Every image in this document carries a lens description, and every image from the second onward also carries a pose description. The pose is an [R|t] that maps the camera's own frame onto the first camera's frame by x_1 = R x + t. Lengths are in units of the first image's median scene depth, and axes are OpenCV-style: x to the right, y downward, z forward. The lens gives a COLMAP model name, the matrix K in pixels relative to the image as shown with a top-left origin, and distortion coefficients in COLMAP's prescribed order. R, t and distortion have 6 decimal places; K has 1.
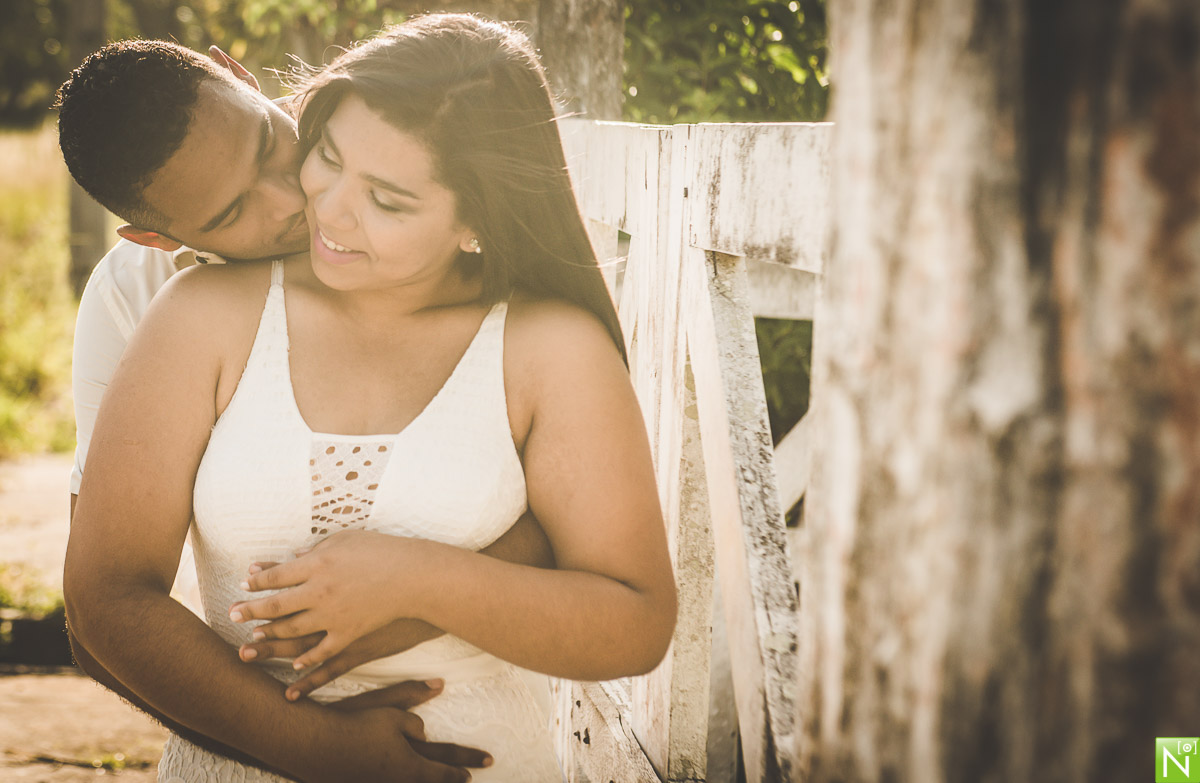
lens RADIAL K [[2885.0, 0, 600.1], [0, 2885.0, 390.6], [0, 0, 1]] dist [0.115079, 0.000000]
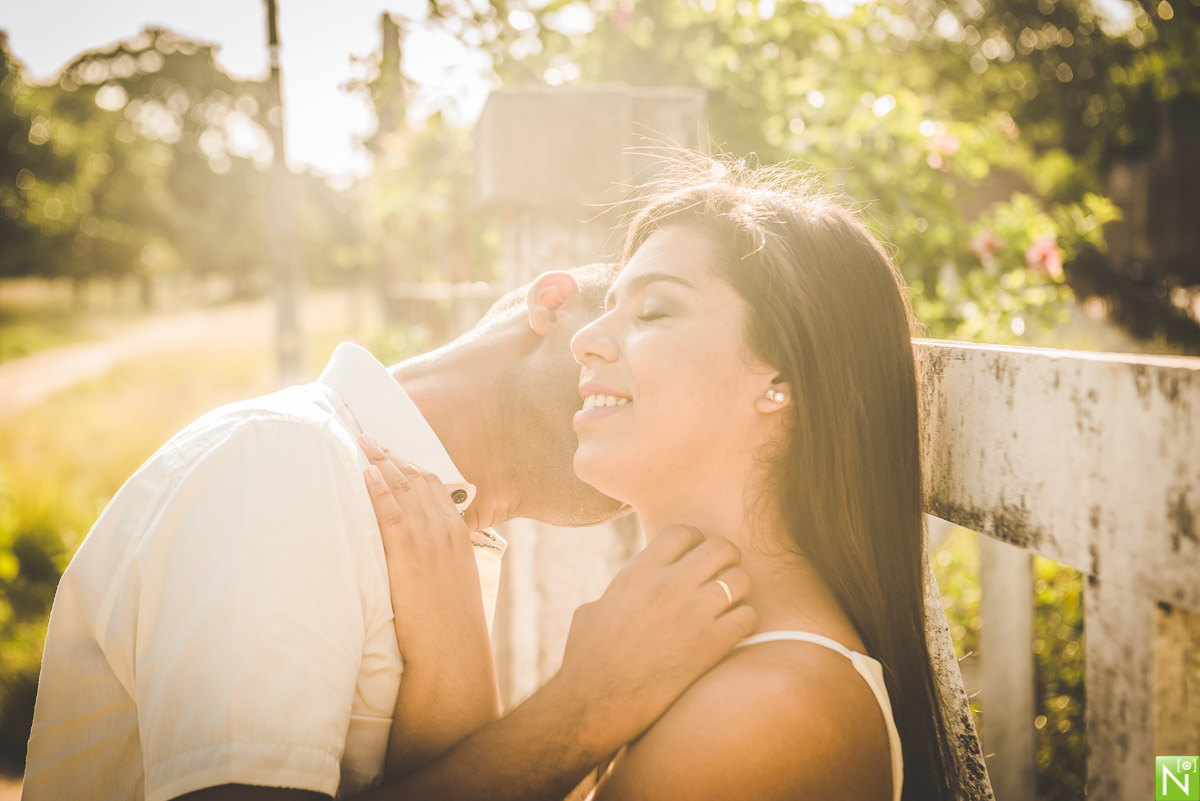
lens RADIAL K [[2061.0, 0, 597.7], [0, 2061.0, 398.8], [0, 0, 1]] dist [0.109869, 0.000000]
pose [[0.997754, -0.057764, -0.033924, -0.019457], [0.056650, 0.997851, -0.032924, -0.065173], [0.035753, 0.030929, 0.998882, 0.449697]]
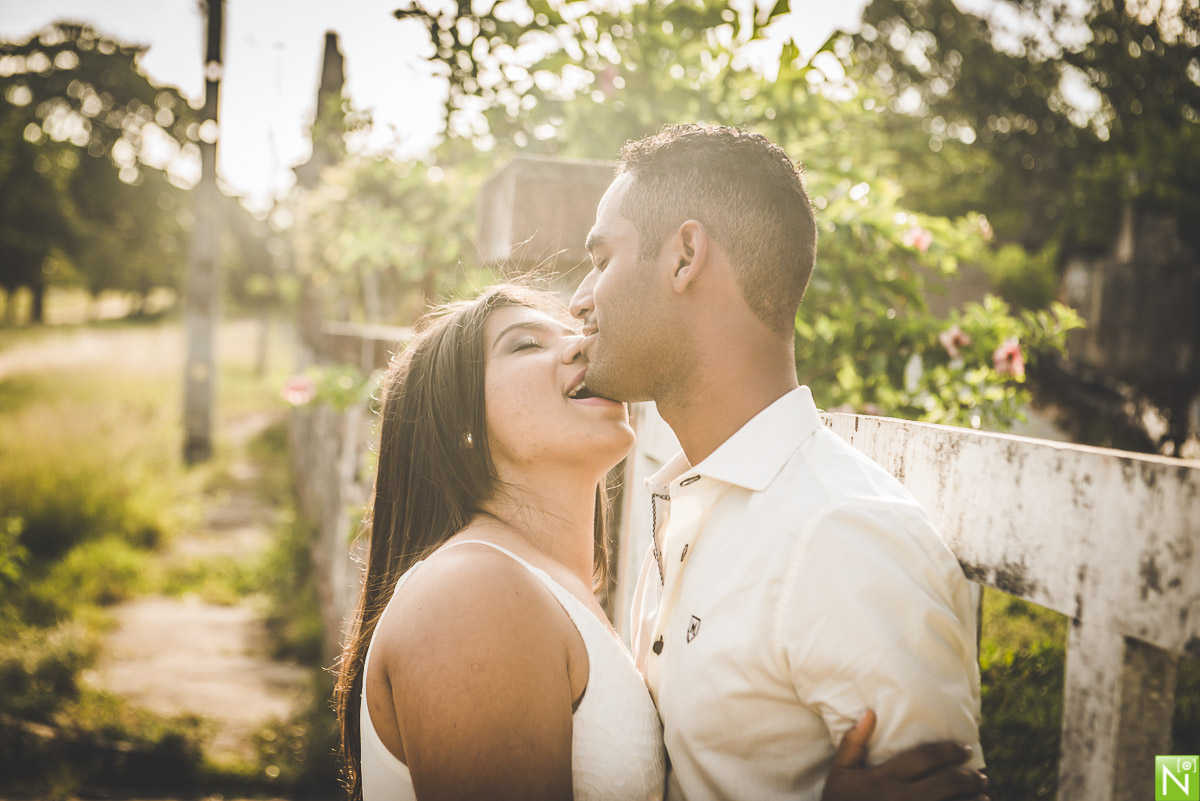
lens RADIAL K [[2204.9, 0, 610.0], [0, 2204.9, 399.9], [0, 0, 1]] dist [0.077749, 0.000000]
pose [[0.999502, 0.029283, 0.011785, -0.068846], [-0.028507, 0.997708, -0.061366, -0.055086], [-0.013555, 0.061000, 0.998046, 0.285527]]
